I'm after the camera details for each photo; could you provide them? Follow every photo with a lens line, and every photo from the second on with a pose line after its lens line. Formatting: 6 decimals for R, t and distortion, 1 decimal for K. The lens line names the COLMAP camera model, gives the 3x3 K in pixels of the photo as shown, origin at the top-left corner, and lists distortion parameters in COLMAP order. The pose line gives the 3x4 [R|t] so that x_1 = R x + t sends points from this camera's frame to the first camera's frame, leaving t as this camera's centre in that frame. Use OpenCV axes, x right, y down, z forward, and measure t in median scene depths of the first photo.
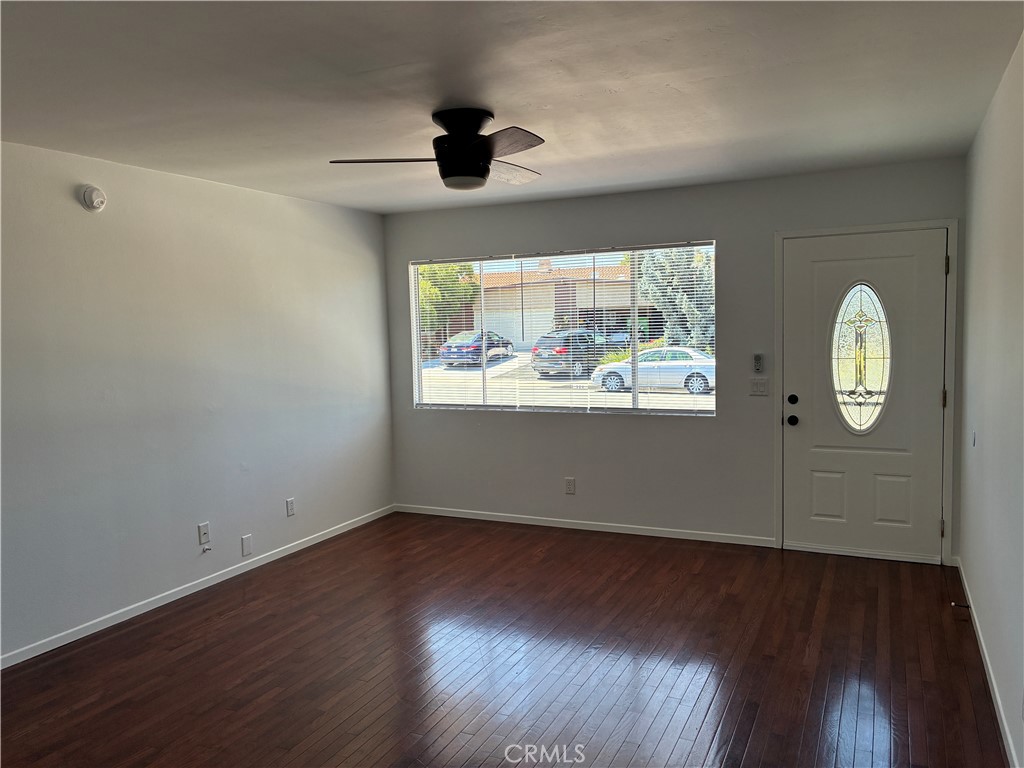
lens RADIAL K [[767.1, 0, 518.8], [0, 767.1, 387.1], [0, 0, 1]] dist [0.043824, -0.047157]
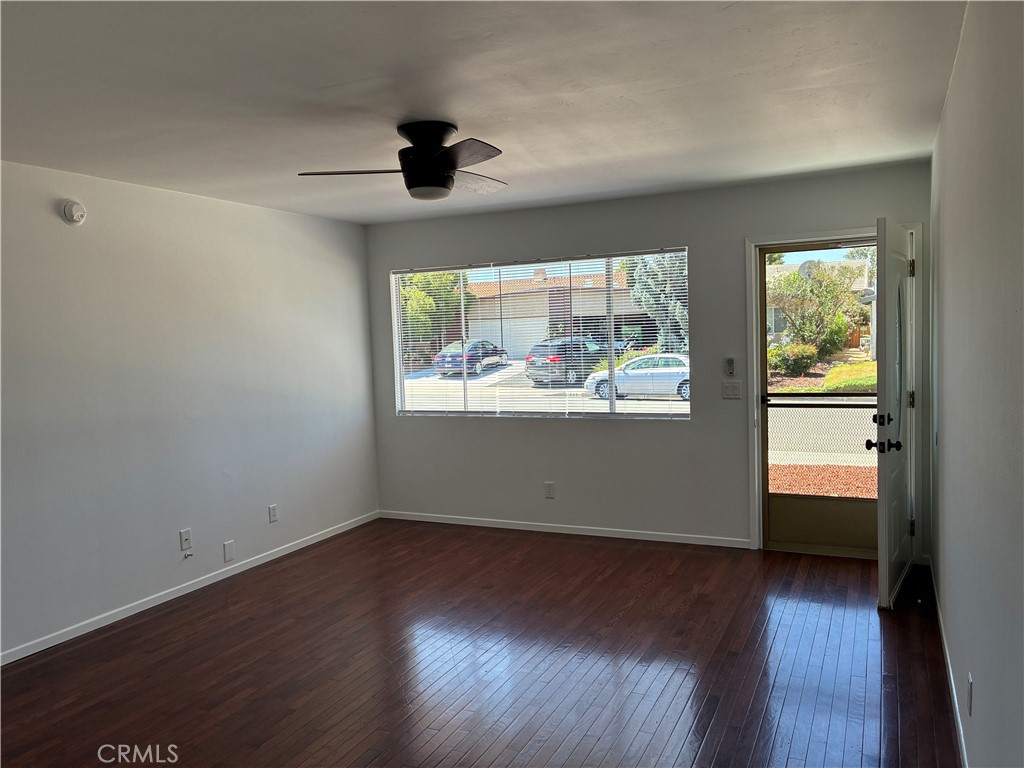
lens RADIAL K [[767.1, 0, 515.5], [0, 767.1, 387.5], [0, 0, 1]] dist [0.043824, -0.047157]
pose [[0.999945, -0.010034, -0.002985, 0.033554], [0.009999, 0.999881, -0.011735, 0.005762], [0.003102, 0.011704, 0.999927, -0.019131]]
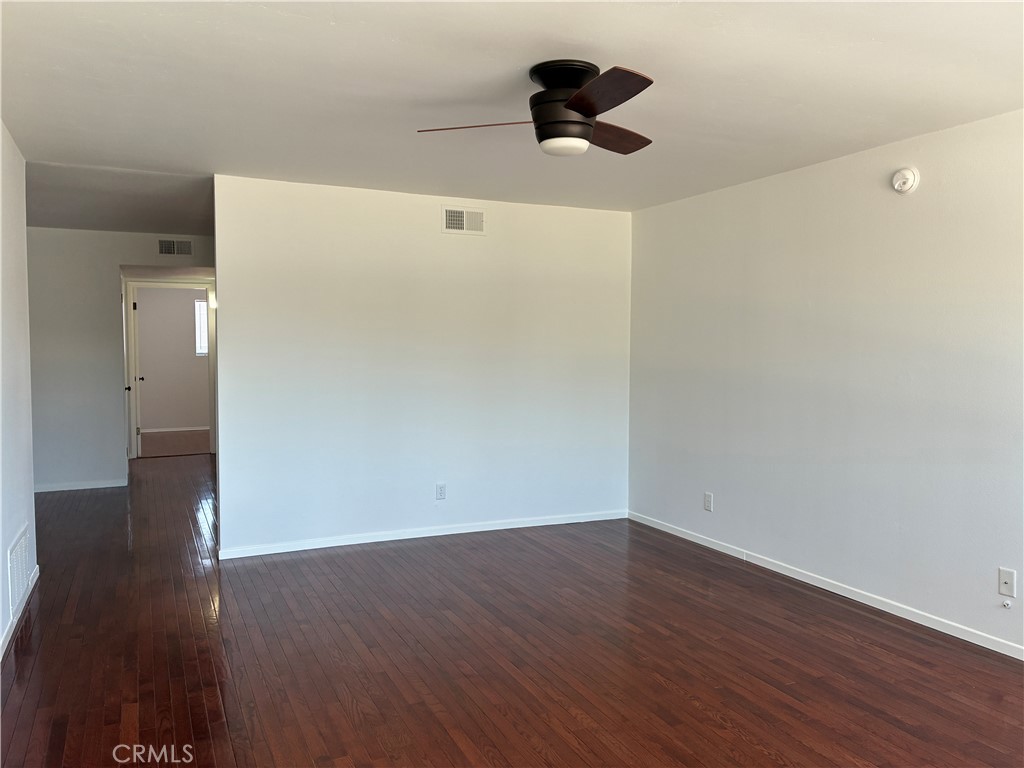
lens RADIAL K [[767.1, 0, 513.2], [0, 767.1, 381.8], [0, 0, 1]] dist [0.043824, -0.047157]
pose [[-0.616733, 0.063078, -0.784641, 0.498104], [-0.059484, 0.990200, 0.126358, -0.076020], [0.784922, 0.124603, -0.606936, 1.120745]]
